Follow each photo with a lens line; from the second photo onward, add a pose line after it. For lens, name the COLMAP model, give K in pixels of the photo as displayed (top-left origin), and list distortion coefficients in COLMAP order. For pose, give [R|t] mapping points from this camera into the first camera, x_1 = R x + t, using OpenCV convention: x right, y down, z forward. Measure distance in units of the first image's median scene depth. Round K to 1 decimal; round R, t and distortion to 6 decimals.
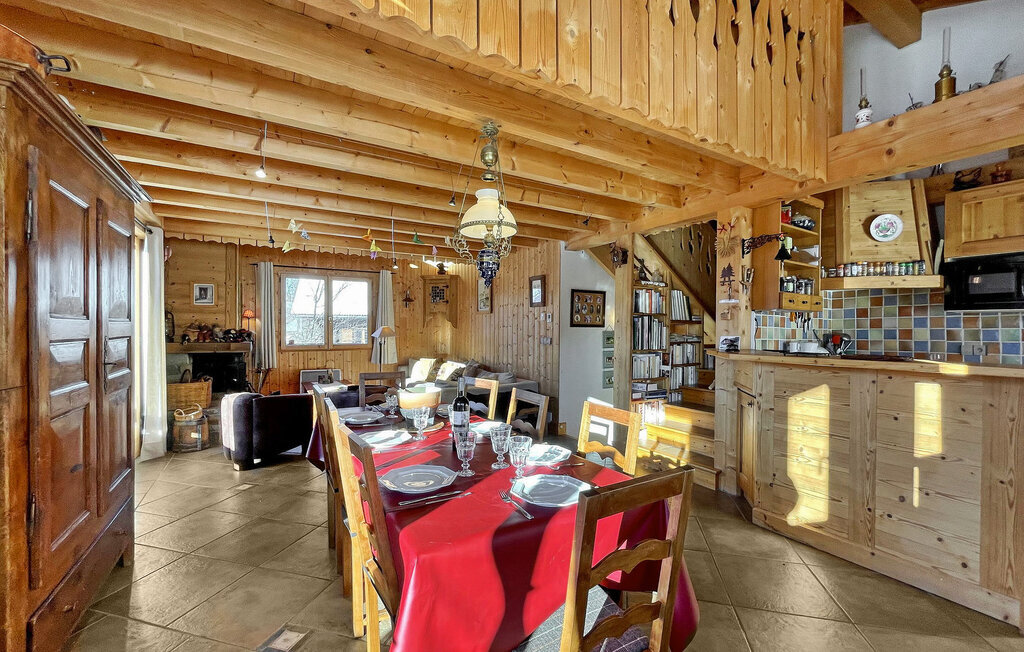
lens RADIAL K [[422.2, 0, 511.1], [0, 422.2, 329.7], [0, 0, 1]] dist [0.022074, -0.004966]
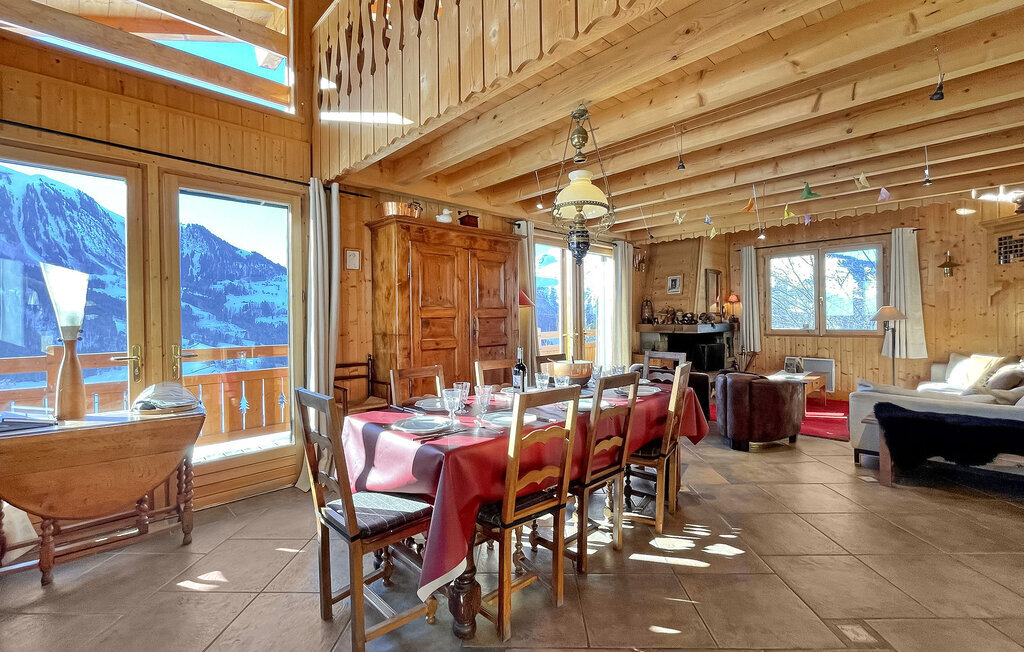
lens RADIAL K [[443.3, 0, 510.1], [0, 443.3, 314.6], [0, 0, 1]] dist [0.003499, -0.001493]
pose [[0.230269, -0.014119, -0.973025, 0.357391], [0.012734, 0.999853, -0.011495, 0.009422], [0.973044, -0.009744, 0.230415, 0.222842]]
